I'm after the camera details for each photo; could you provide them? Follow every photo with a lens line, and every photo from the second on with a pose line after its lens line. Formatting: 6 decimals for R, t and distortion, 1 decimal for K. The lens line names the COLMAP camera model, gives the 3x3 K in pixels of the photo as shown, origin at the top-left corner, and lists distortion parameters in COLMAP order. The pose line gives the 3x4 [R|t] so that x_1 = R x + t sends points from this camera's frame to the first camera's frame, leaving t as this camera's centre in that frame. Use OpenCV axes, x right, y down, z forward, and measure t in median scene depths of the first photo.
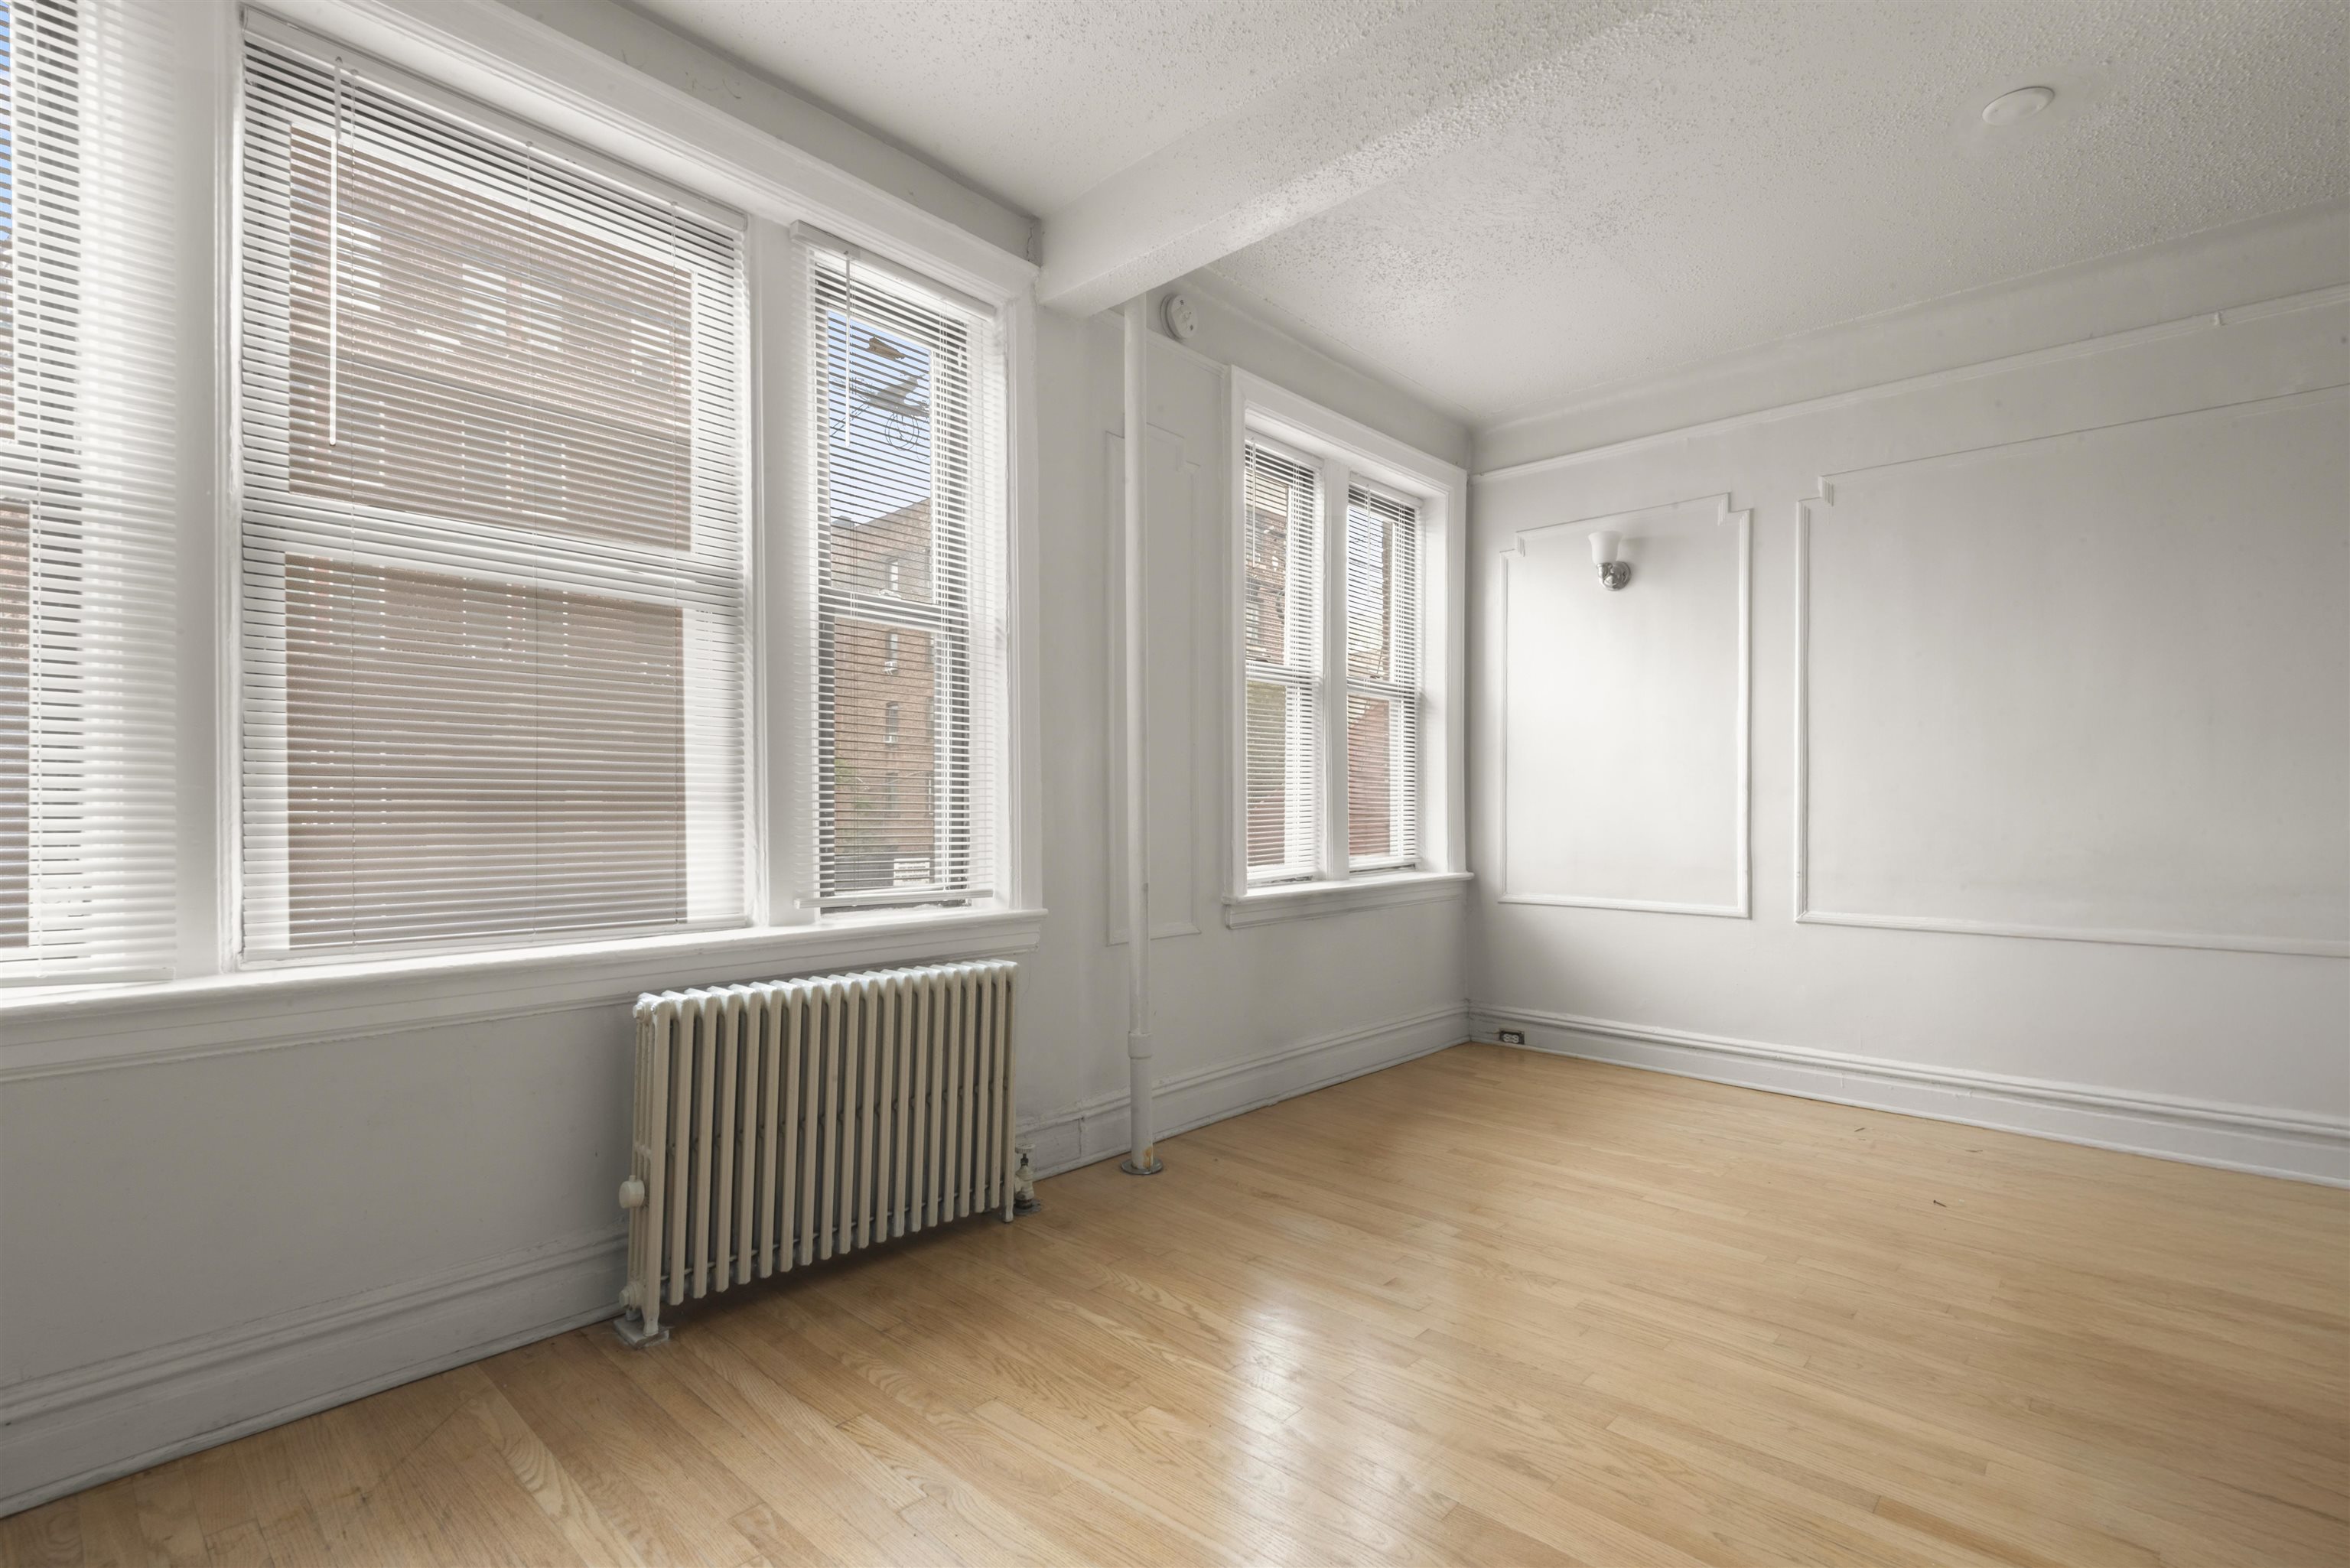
lens RADIAL K [[1078.9, 0, 1184.0], [0, 1078.9, 826.2], [0, 0, 1]] dist [0.072015, -0.045887]
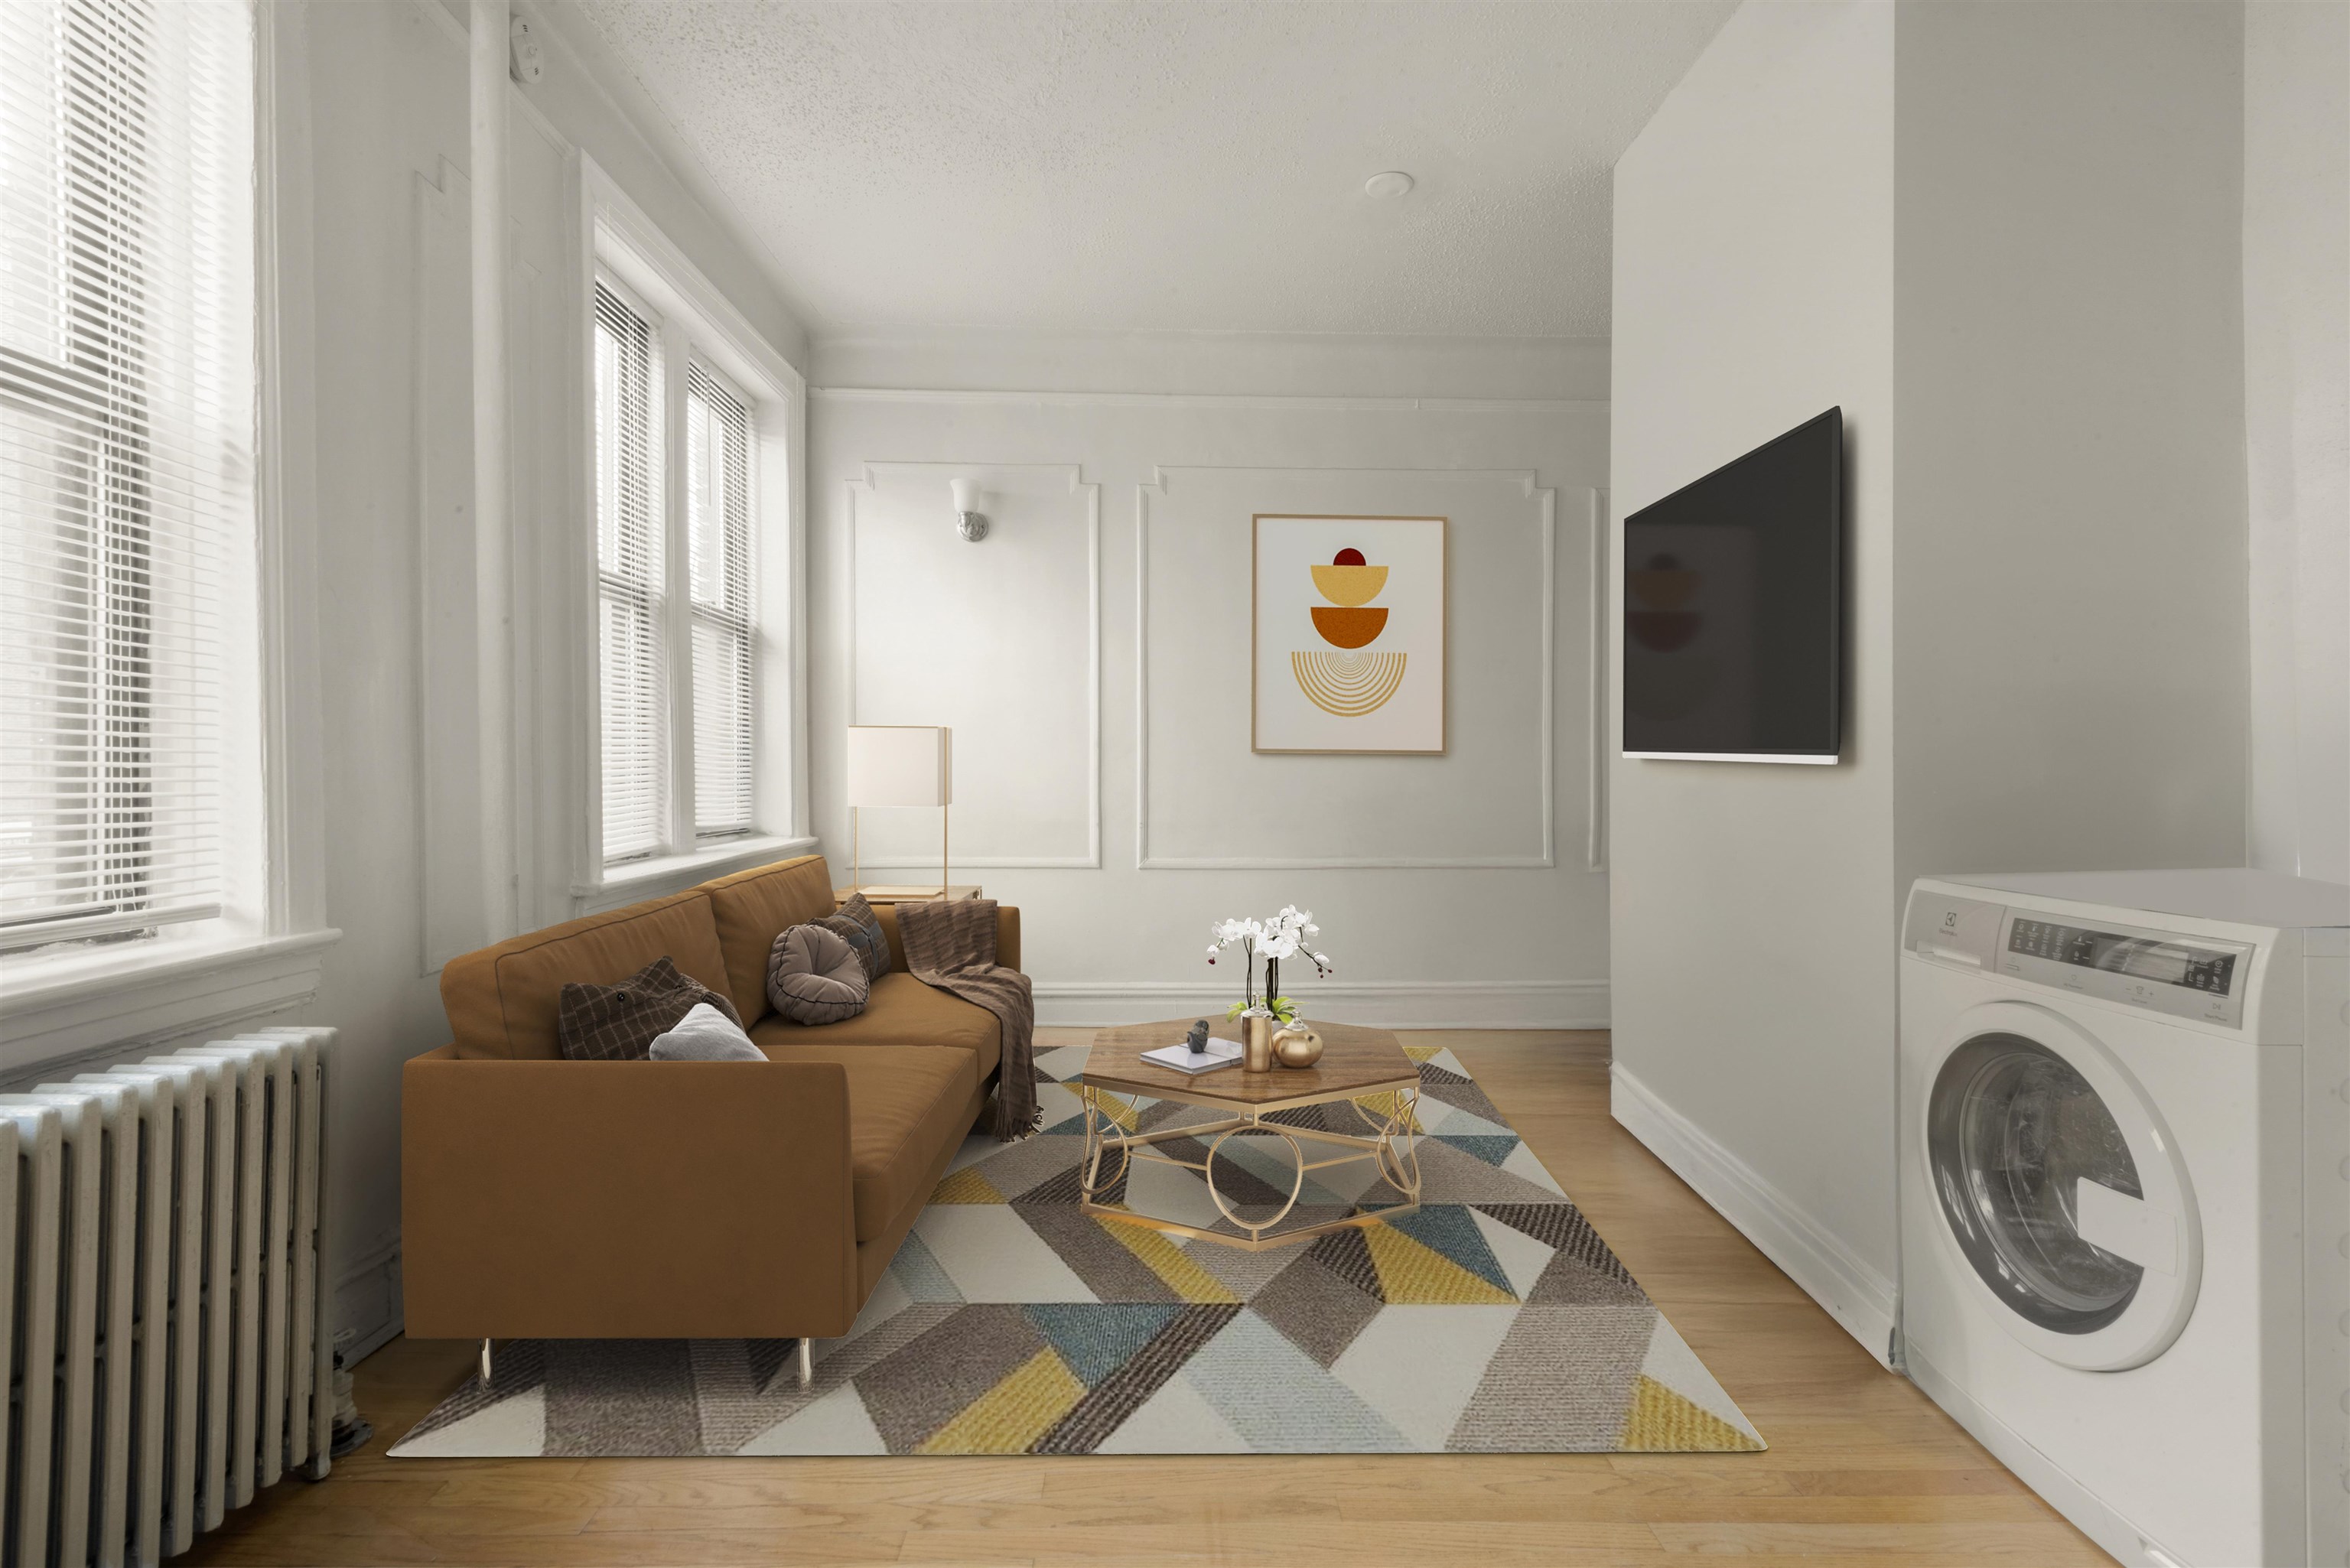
lens RADIAL K [[1088.0, 0, 1175.0], [0, 1088.0, 784.0], [0, 0, 1]] dist [0.037415, -0.022746]
pose [[0.728085, -0.009490, 0.685421, -0.170454], [0.009234, 0.999949, 0.004036, -0.001637], [-0.685425, 0.003391, 0.728136, 0.196330]]
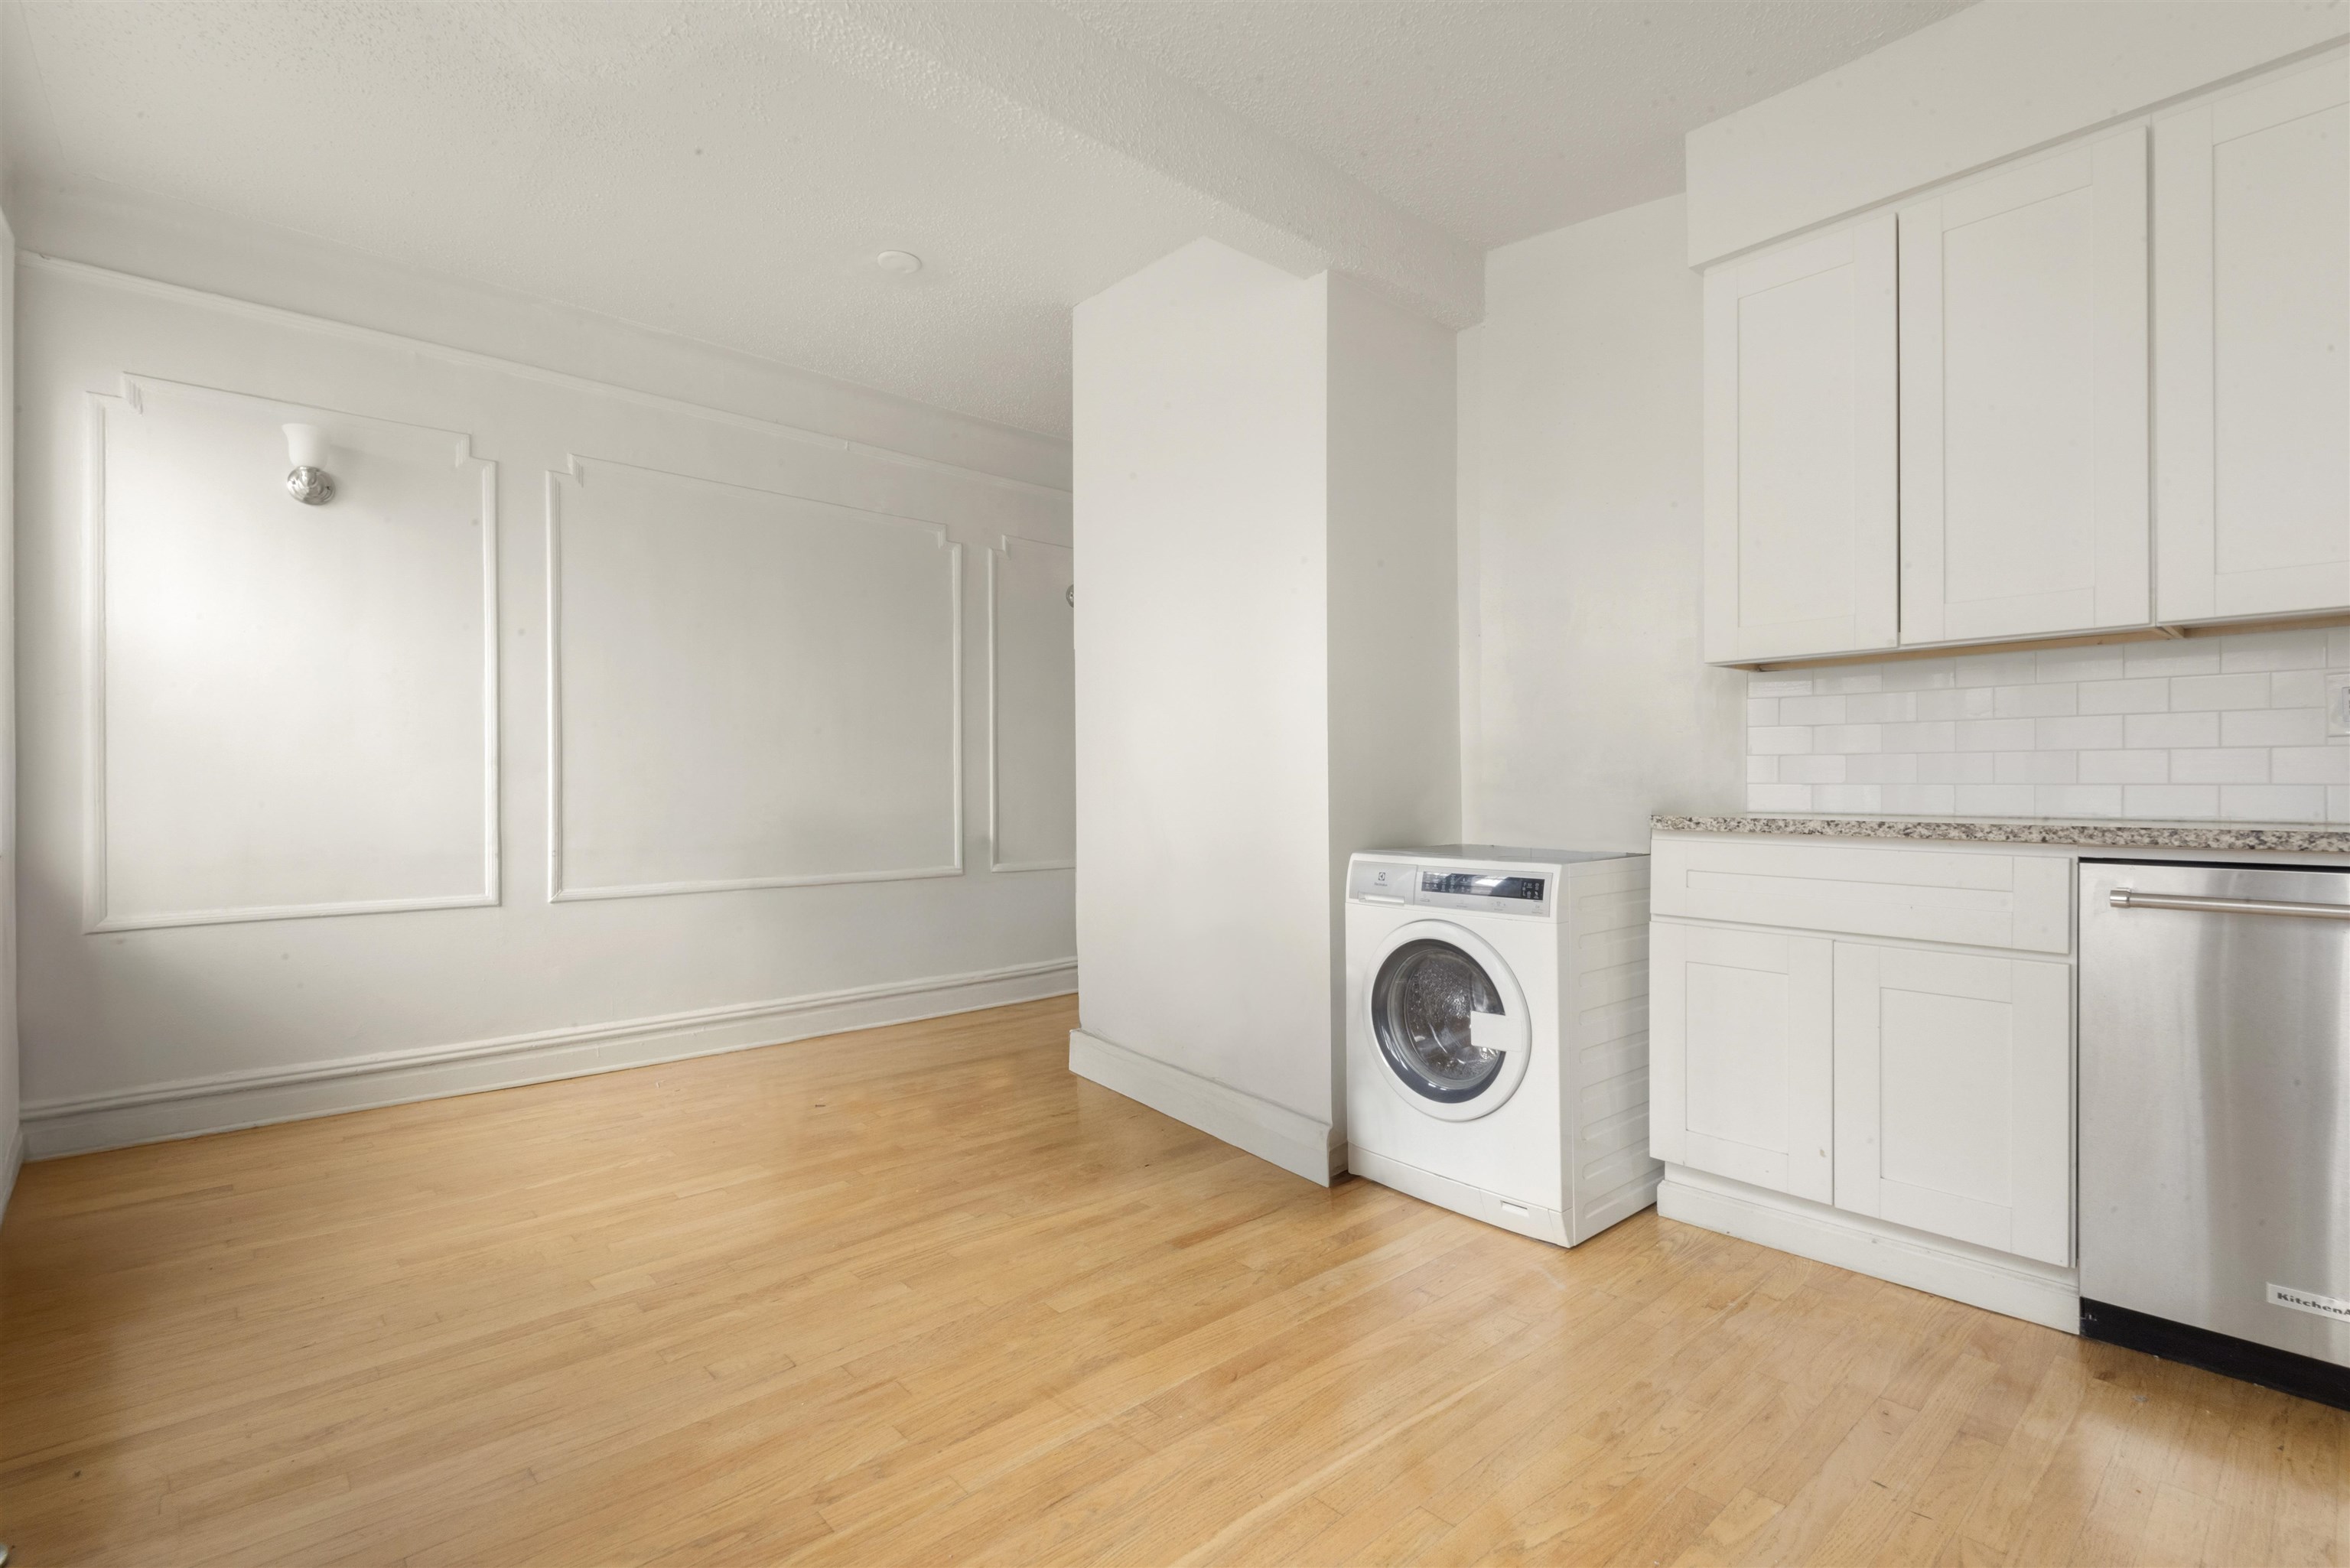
lens RADIAL K [[1083.3, 0, 1170.8], [0, 1083.3, 803.6], [0, 0, 1]] dist [0.034904, -0.028470]
pose [[0.100818, -0.017945, 0.994743, -0.373275], [0.020034, 0.999671, 0.016003, -0.005252], [-0.994703, 0.018315, 0.101145, 0.377191]]
